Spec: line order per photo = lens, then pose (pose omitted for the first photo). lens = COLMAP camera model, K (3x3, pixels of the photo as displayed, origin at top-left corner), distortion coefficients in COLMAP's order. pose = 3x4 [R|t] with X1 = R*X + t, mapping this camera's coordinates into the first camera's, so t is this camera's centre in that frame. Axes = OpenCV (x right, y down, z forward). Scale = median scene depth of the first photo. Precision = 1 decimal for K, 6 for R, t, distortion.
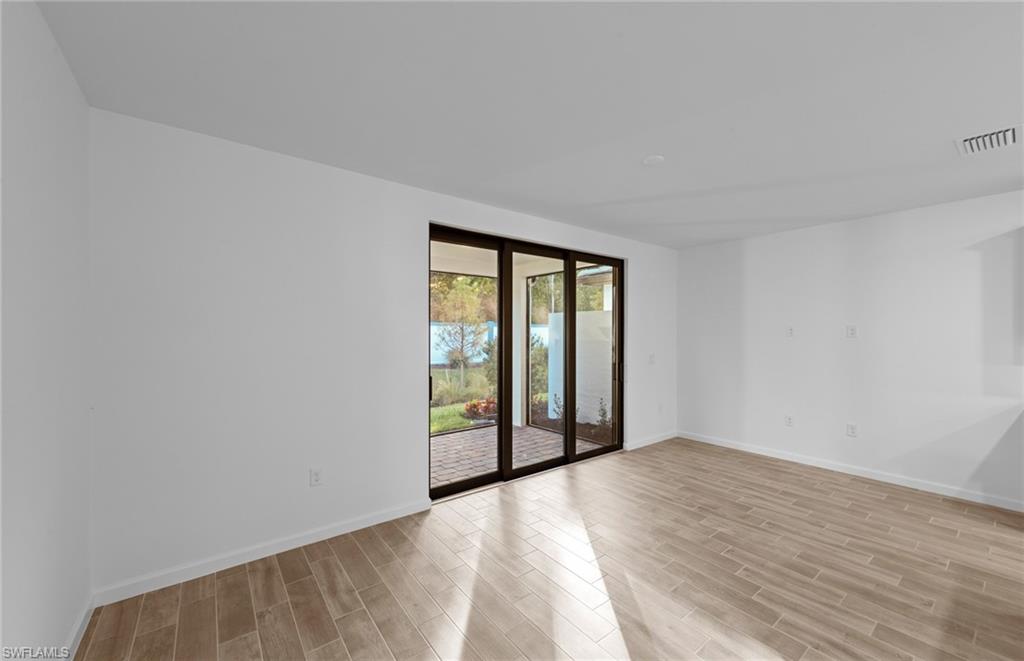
lens RADIAL K [[397.6, 0, 514.8], [0, 397.6, 330.7], [0, 0, 1]] dist [0.003348, 0.000174]
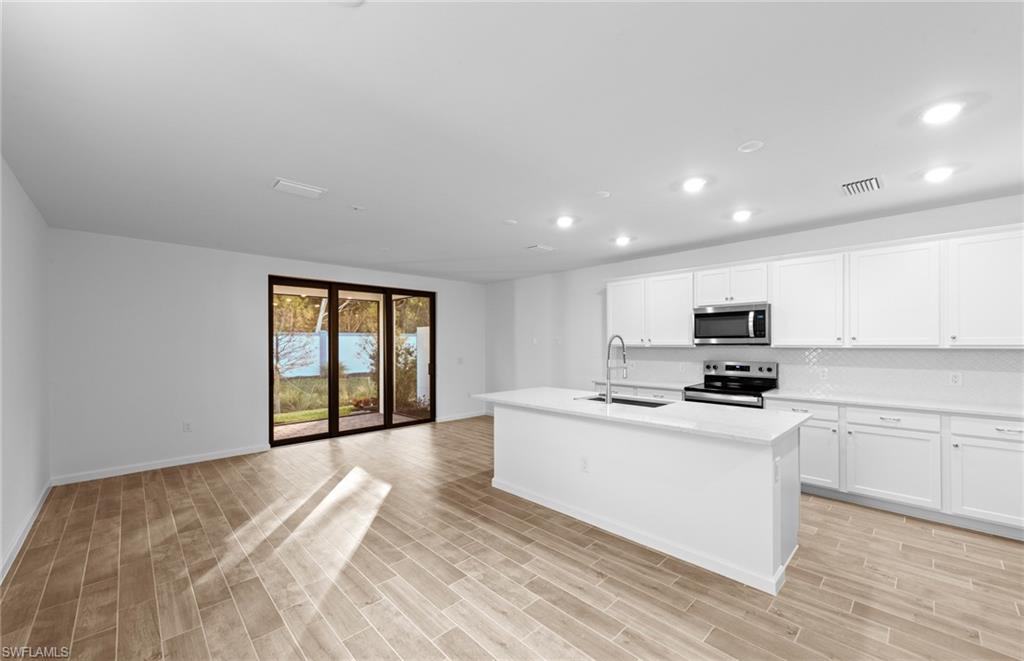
lens RADIAL K [[397.6, 0, 515.7], [0, 397.6, 343.8], [0, 0, 1]] dist [0.003348, 0.000174]
pose [[0.993615, -0.005349, 0.112695, 0.500884], [0.004449, 0.999956, 0.008234, -0.001486], [-0.112734, -0.007680, 0.993596, -0.608471]]
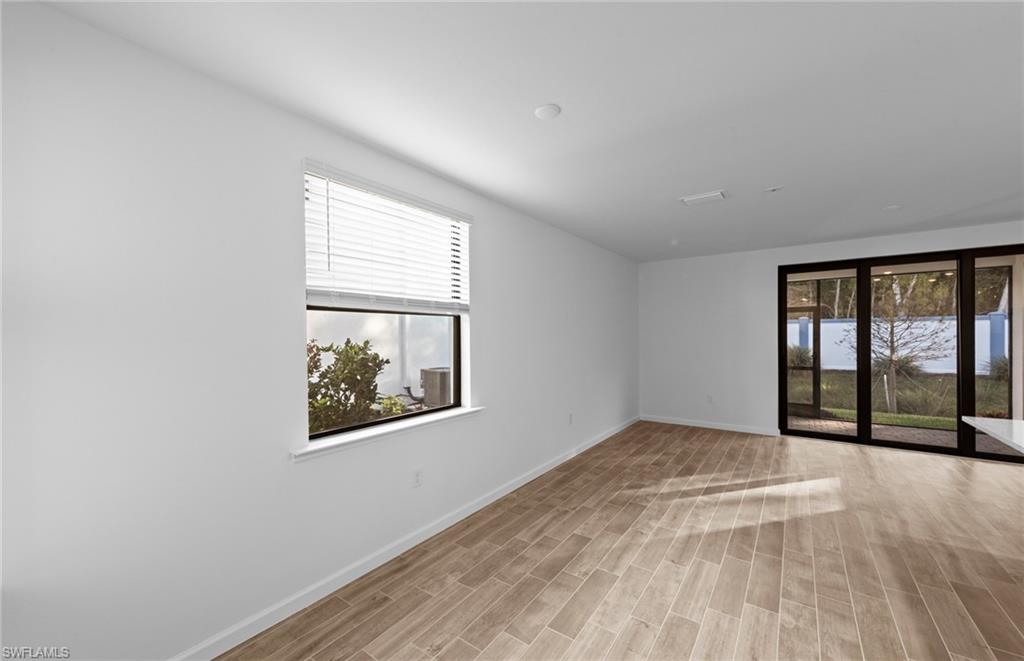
lens RADIAL K [[397.6, 0, 510.9], [0, 397.6, 336.3], [0, 0, 1]] dist [0.003348, 0.000174]
pose [[0.283621, -0.000624, -0.958936, 0.887903], [0.015234, 0.999877, 0.003855, -0.001645], [0.958815, -0.015702, 0.283596, -0.460529]]
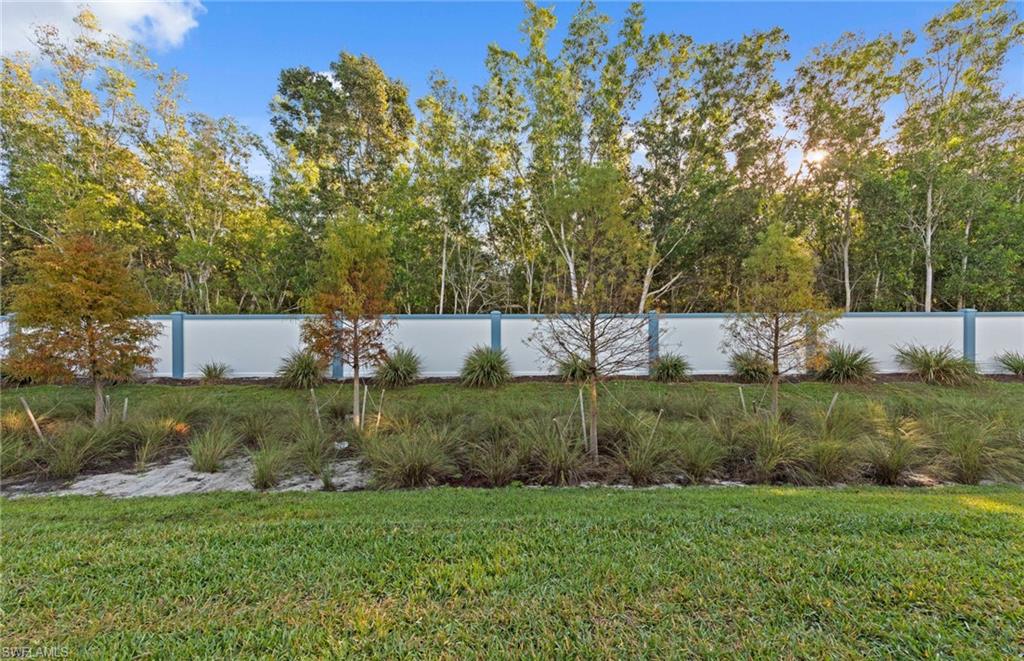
lens RADIAL K [[375.0, 0, 510.3], [0, 375.0, 333.7], [0, 0, 1]] dist [0.000862, 0.000040]
pose [[0.793013, -0.007879, -0.609154, -0.494134], [0.007655, 0.999966, -0.002969, 0.078935], [0.609157, -0.002309, 0.793047, 1.637386]]
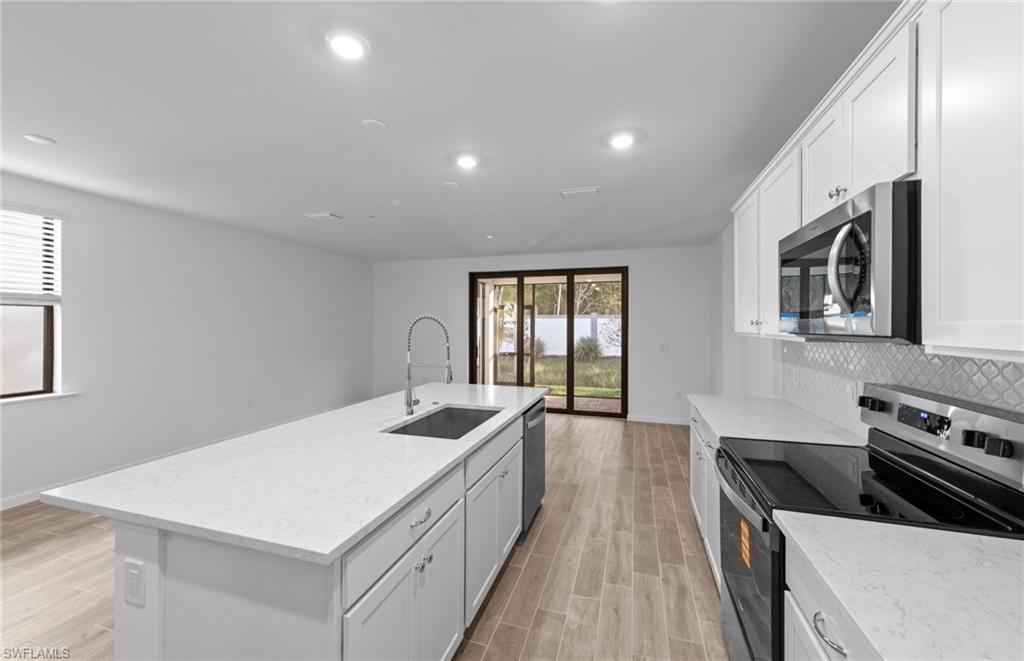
lens RADIAL K [[397.6, 0, 508.4], [0, 397.6, 325.8], [0, 0, 1]] dist [0.003348, 0.000174]
pose [[0.572216, 0.003260, -0.820096, 1.341541], [0.002396, 0.999981, 0.005647, -0.002706], [0.820099, -0.005196, 0.572197, -0.018102]]
